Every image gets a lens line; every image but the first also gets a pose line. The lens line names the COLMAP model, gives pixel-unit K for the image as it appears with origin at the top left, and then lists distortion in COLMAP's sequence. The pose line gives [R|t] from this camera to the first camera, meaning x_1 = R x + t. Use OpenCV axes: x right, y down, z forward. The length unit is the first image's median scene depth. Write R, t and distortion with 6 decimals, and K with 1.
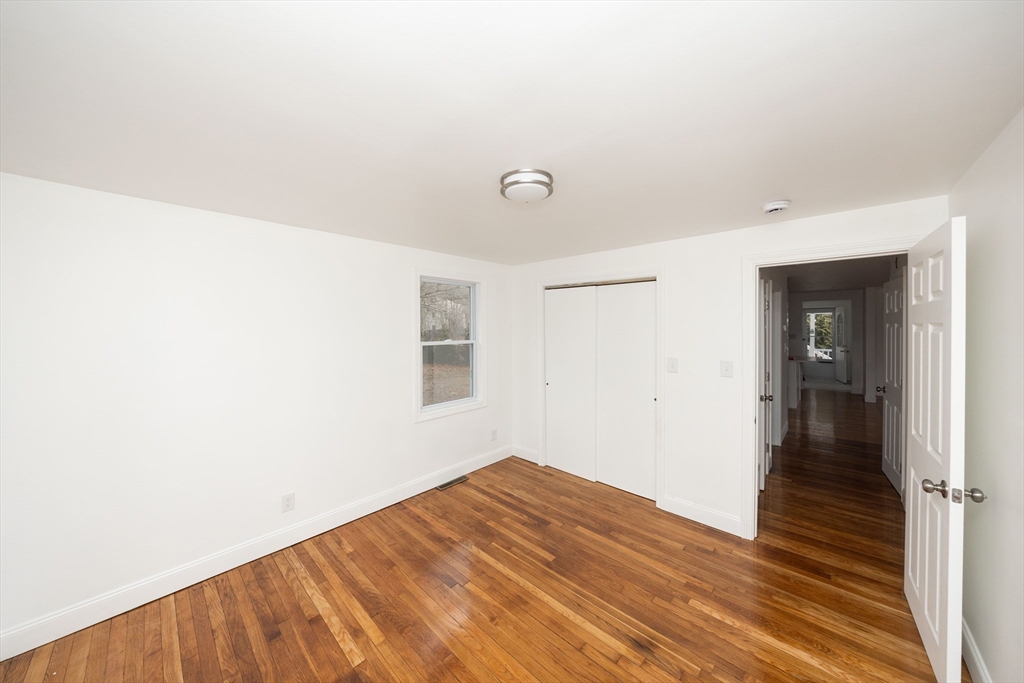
lens RADIAL K [[345.9, 0, 505.4], [0, 345.9, 330.9], [0, 0, 1]] dist [0.025661, -0.007422]
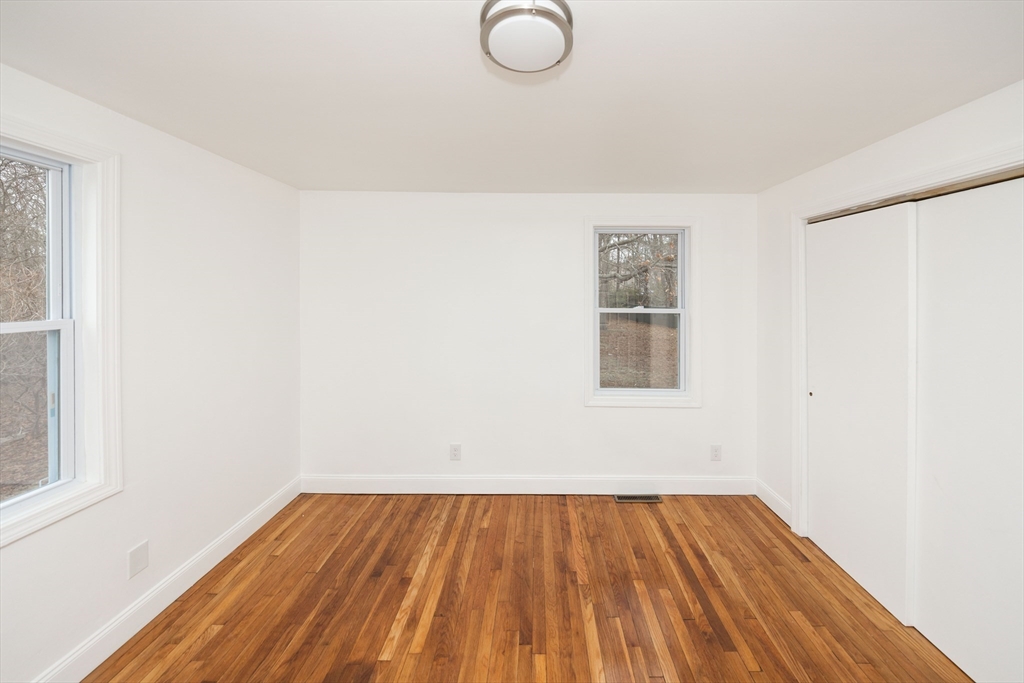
lens RADIAL K [[359.8, 0, 540.3], [0, 359.8, 289.8], [0, 0, 1]] dist [-0.000259, -0.000279]
pose [[0.698241, 0.007375, -0.715825, 0.318375], [-0.014311, 0.999891, -0.003658, -0.006732], [0.715720, 0.012798, 0.698270, 0.384923]]
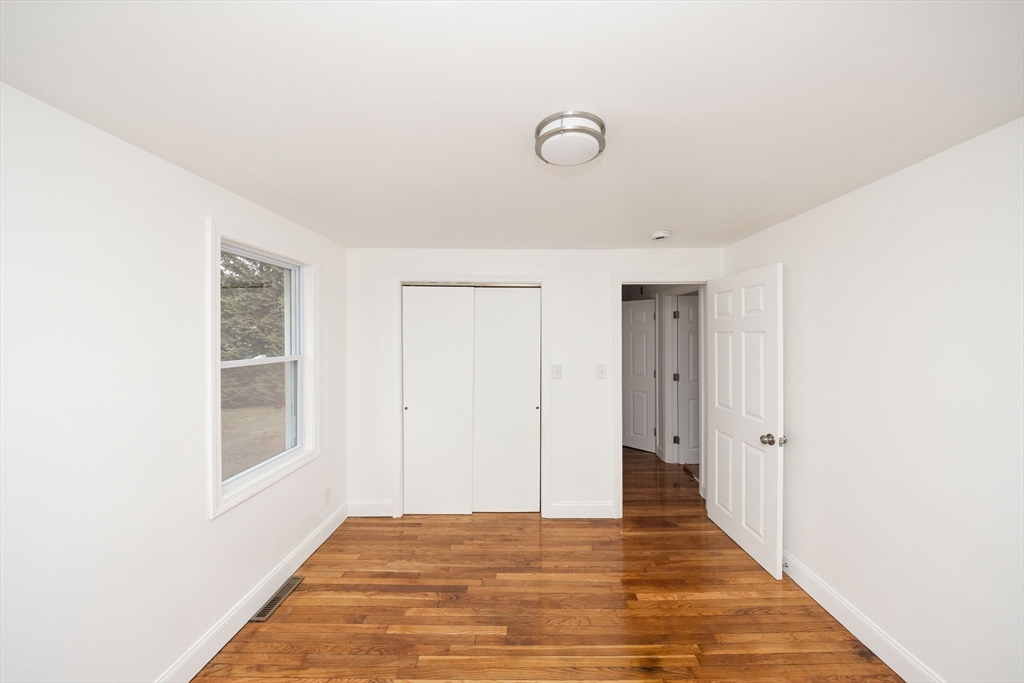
lens RADIAL K [[359.2, 0, 512.0], [0, 359.2, 341.5], [0, 0, 1]] dist [-0.000754, -0.000108]
pose [[0.726283, -0.016163, 0.687206, -0.350097], [0.006244, 0.999837, 0.016917, -0.016882], [-0.687367, -0.007996, 0.726266, 0.347329]]
